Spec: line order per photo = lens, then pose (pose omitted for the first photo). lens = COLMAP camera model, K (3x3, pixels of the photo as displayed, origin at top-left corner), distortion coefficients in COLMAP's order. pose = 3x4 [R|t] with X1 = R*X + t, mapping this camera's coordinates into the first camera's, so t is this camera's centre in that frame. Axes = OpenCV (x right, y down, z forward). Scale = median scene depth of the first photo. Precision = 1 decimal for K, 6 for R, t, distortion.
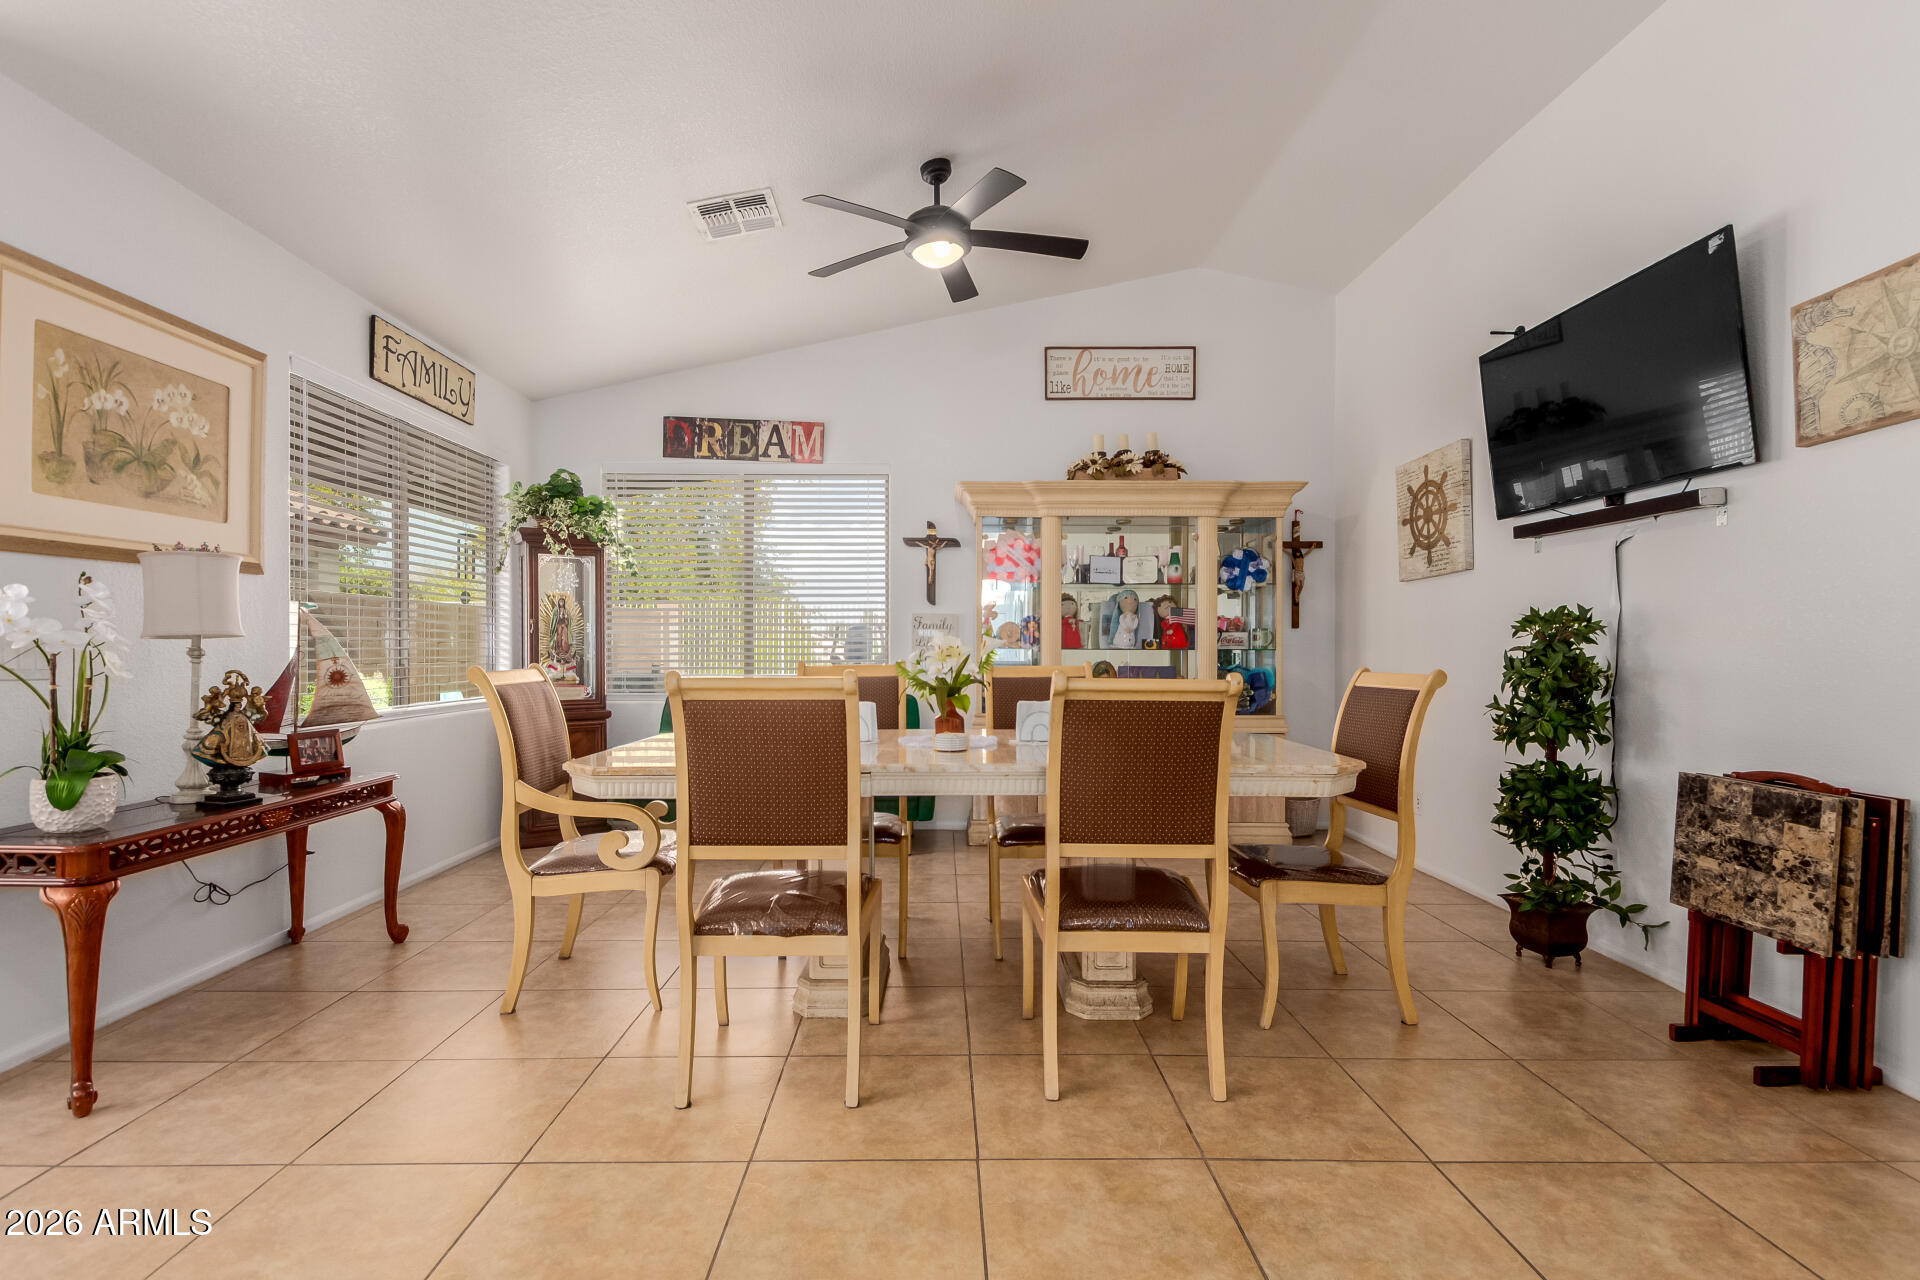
lens RADIAL K [[912.4, 0, 953.2], [0, 912.4, 650.9], [0, 0, 1]] dist [0.011982, -0.003726]
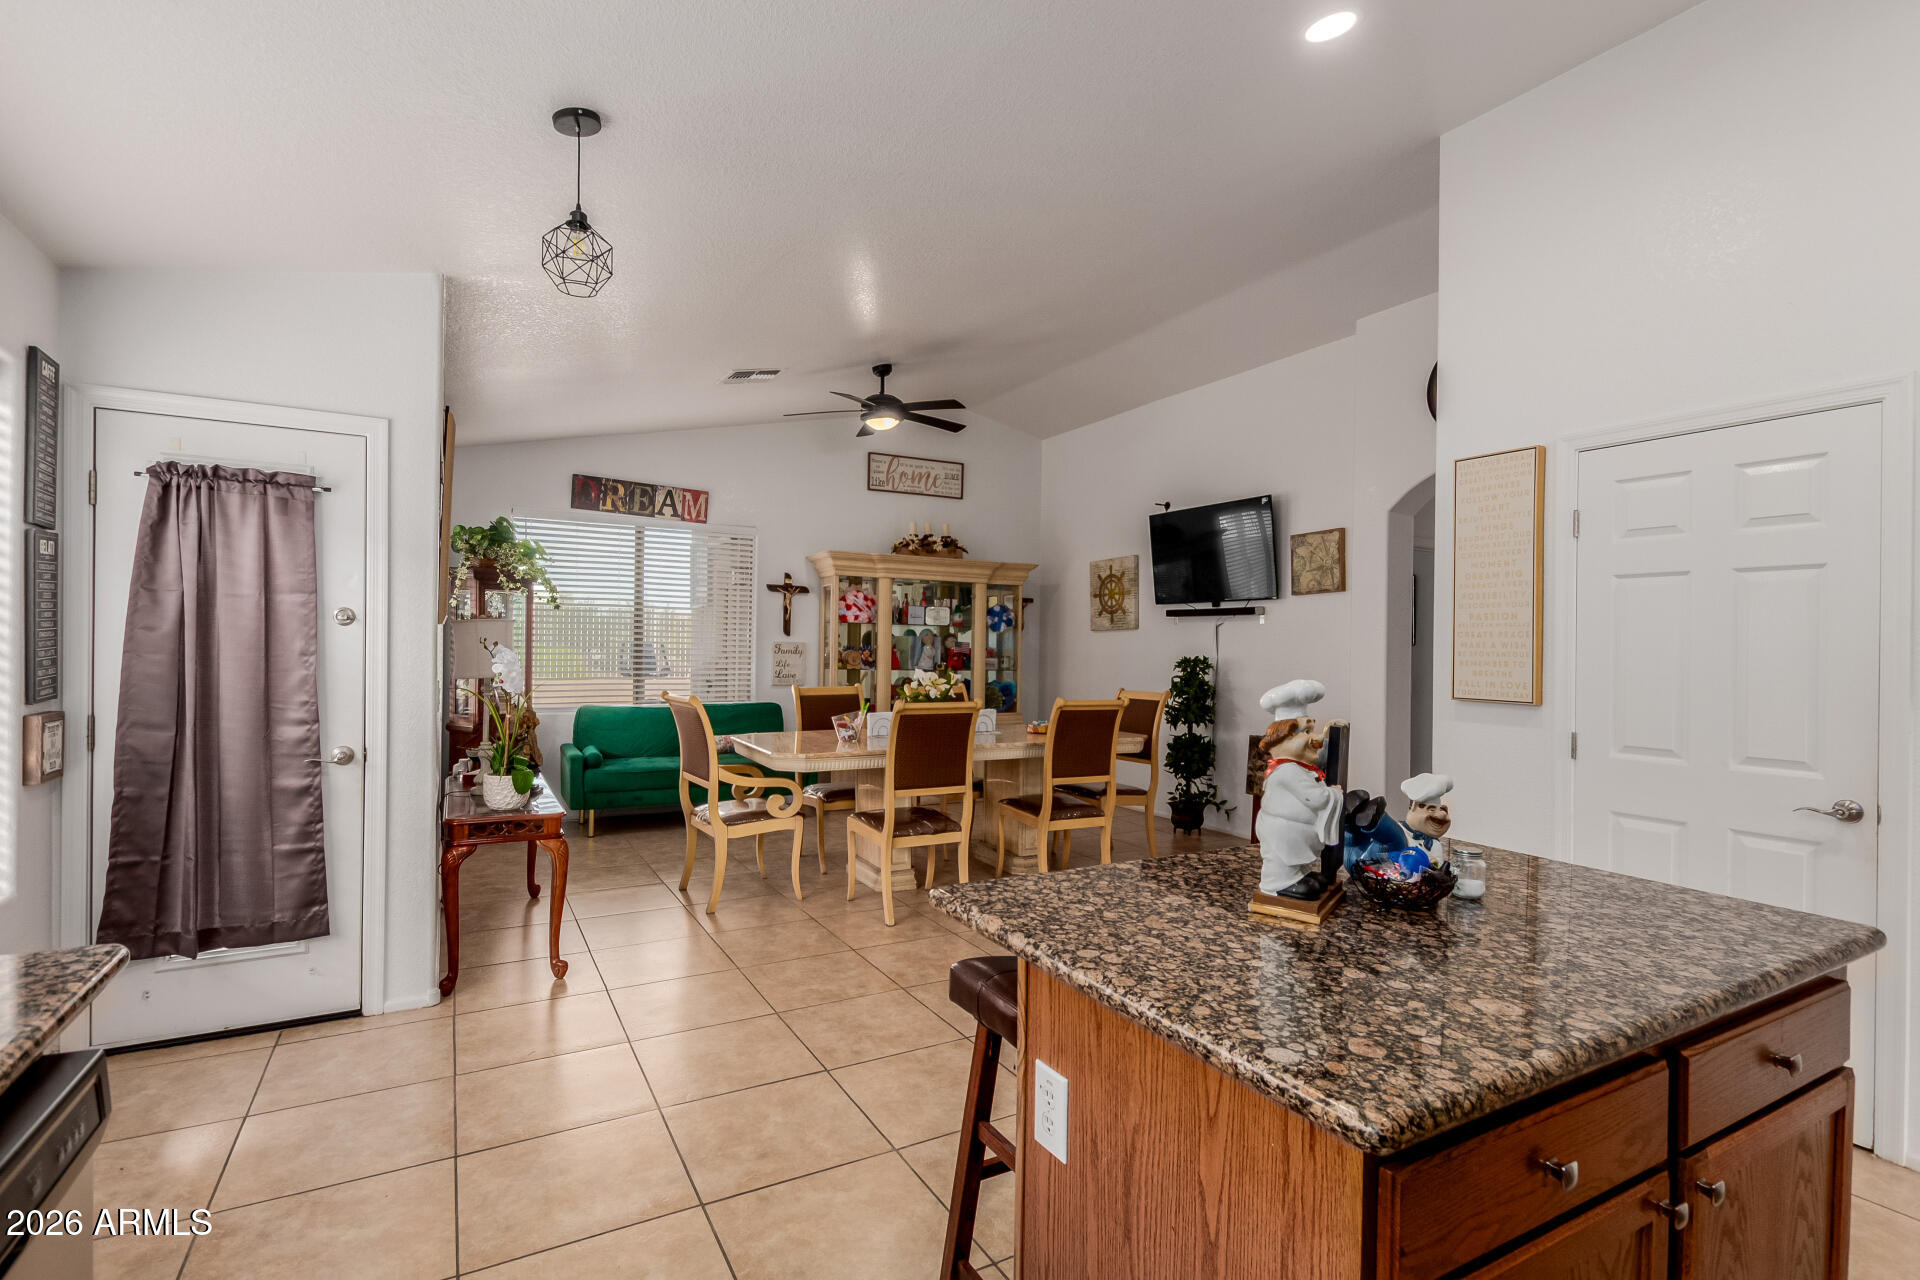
lens RADIAL K [[912.4, 0, 981.5], [0, 912.4, 653.3], [0, 0, 1]] dist [0.011982, -0.003726]
pose [[0.873248, 0.008430, 0.487204, -0.543286], [-0.012820, 0.999902, 0.005677, -0.044953], [-0.487108, -0.011203, 0.873270, -0.390337]]
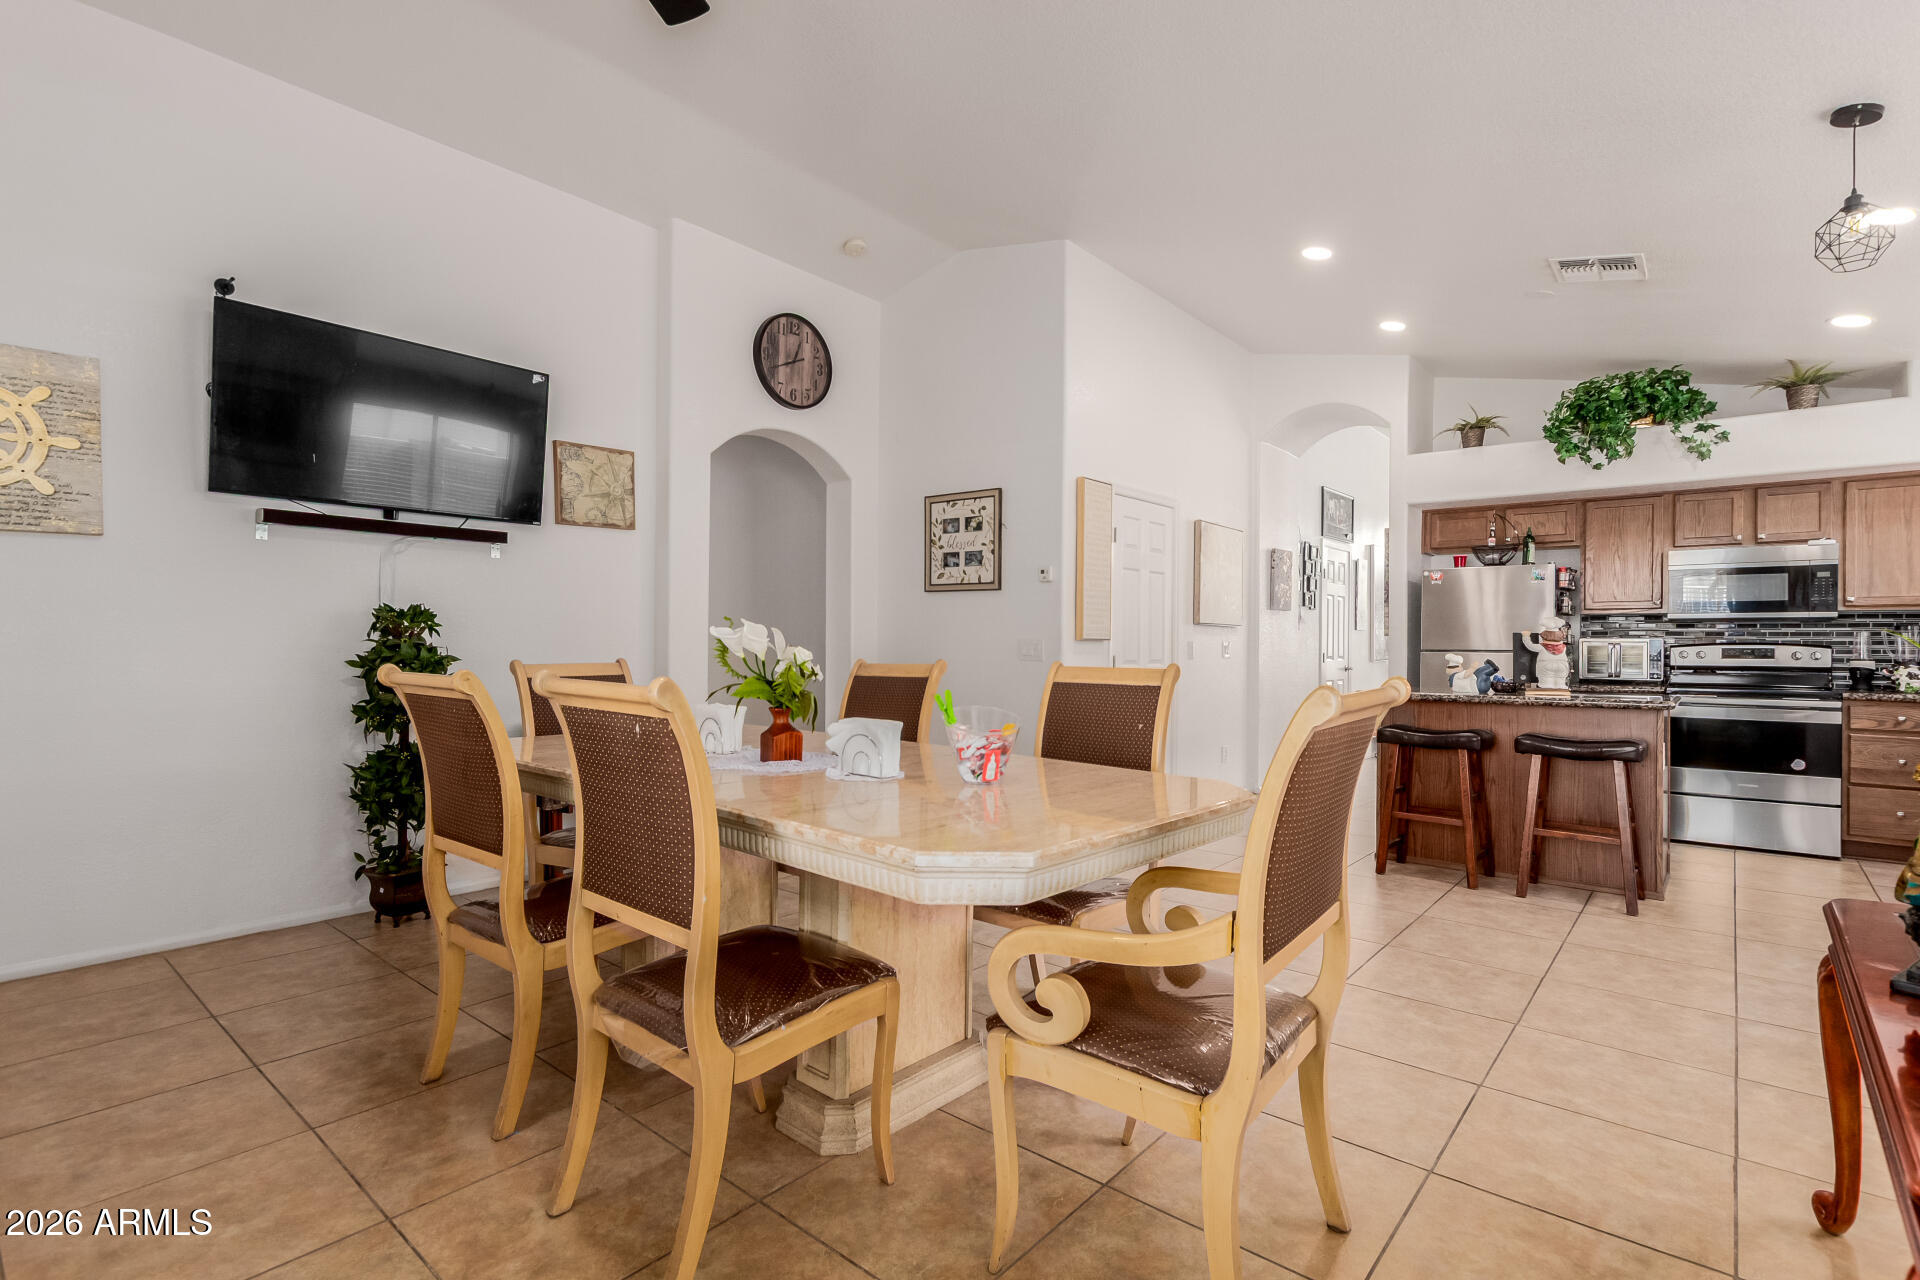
lens RADIAL K [[912.4, 0, 943.6], [0, 912.4, 642.7], [0, 0, 1]] dist [0.011982, -0.003726]
pose [[-0.744684, -0.008186, 0.667367, -0.449071], [-0.004841, 0.999965, 0.006863, -0.008175], [-0.667400, 0.001880, -0.744697, 1.061345]]
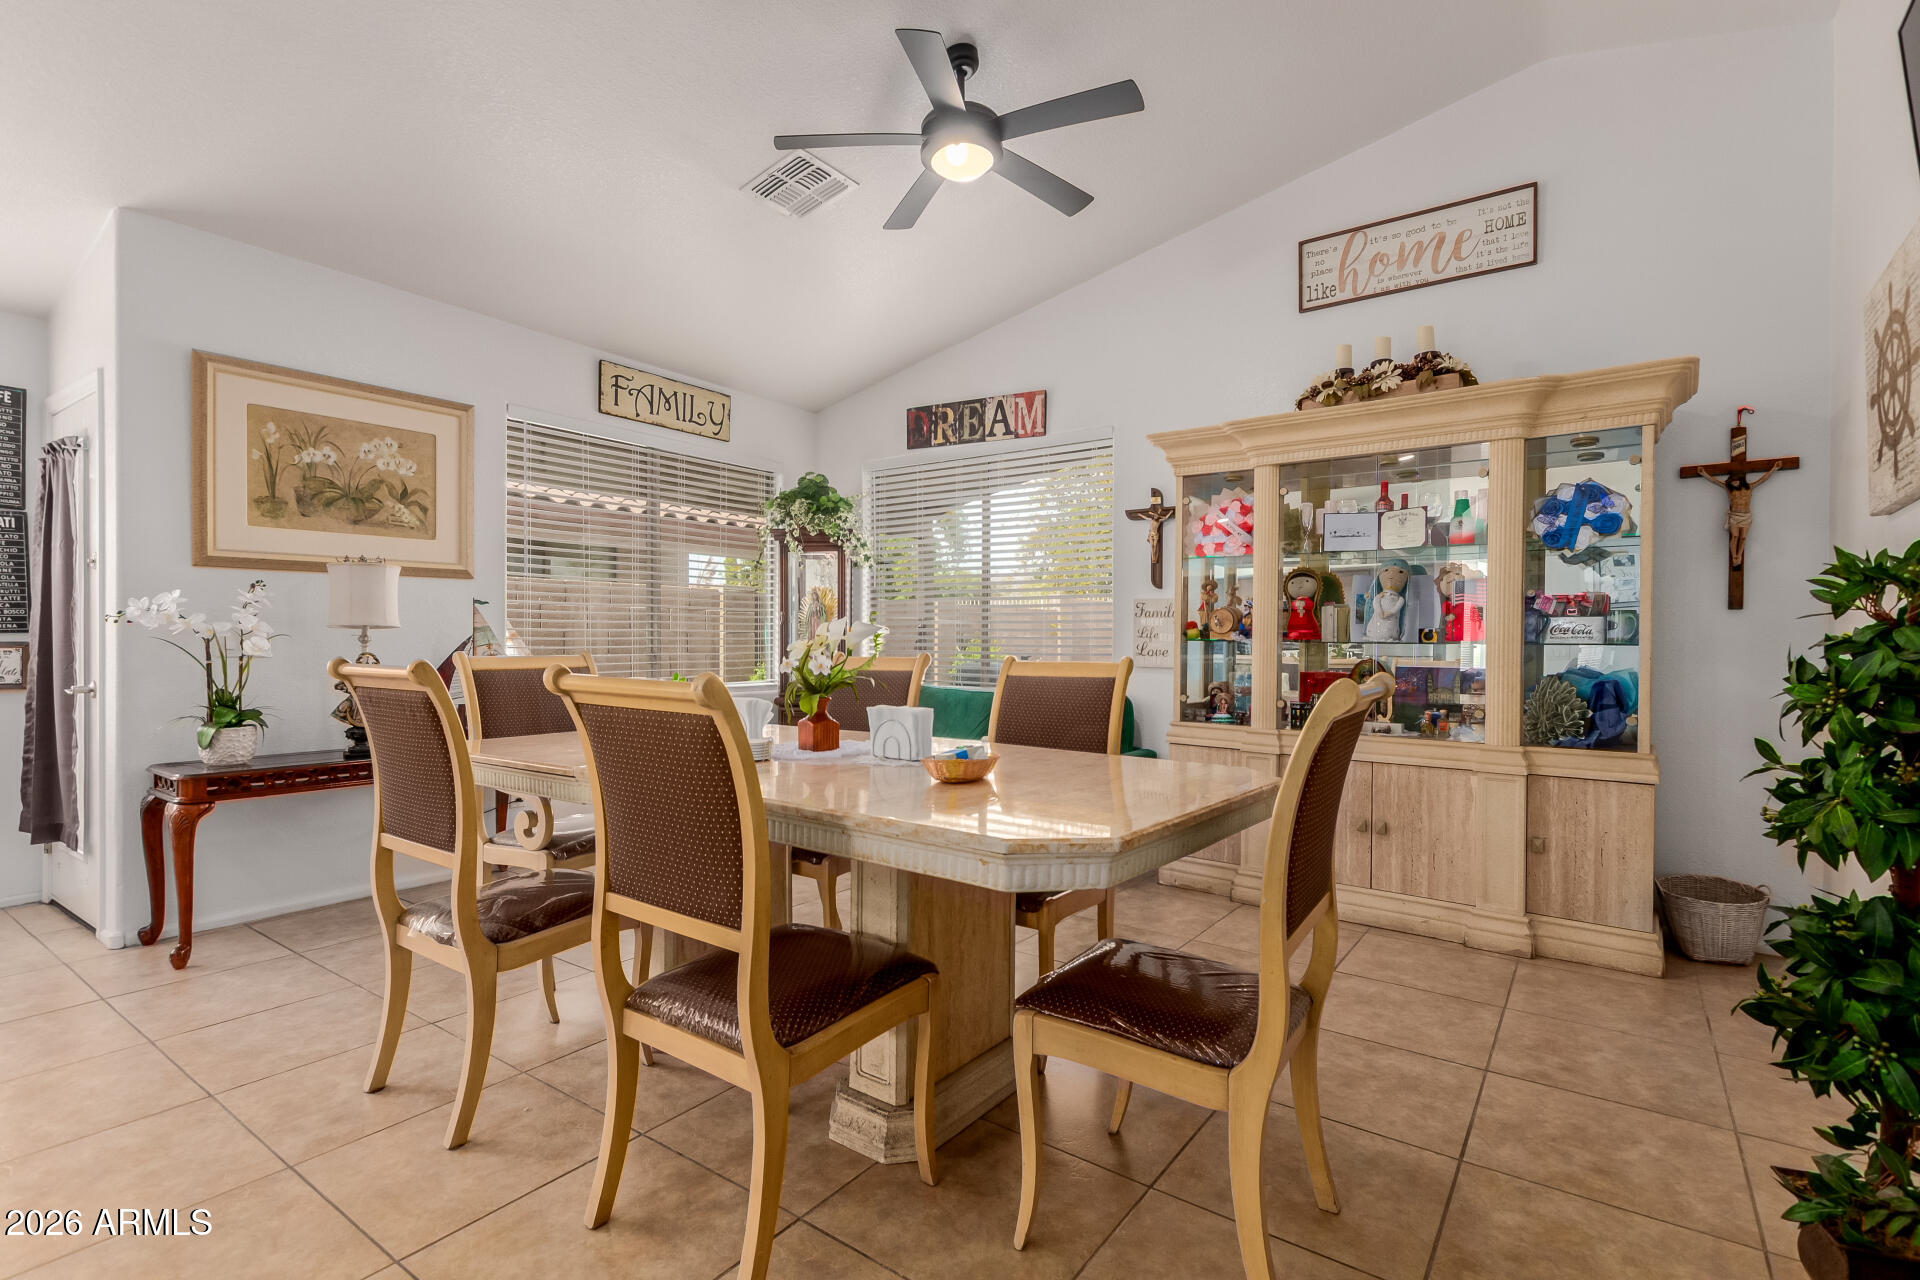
lens RADIAL K [[912.4, 0, 966.3], [0, 912.4, 640.6], [0, 0, 1]] dist [0.011982, -0.003726]
pose [[0.803469, 0.003755, -0.595335, 0.421182], [-0.007789, 0.999961, -0.004205, 0.002149], [0.595296, 0.008015, 0.803467, 0.294133]]
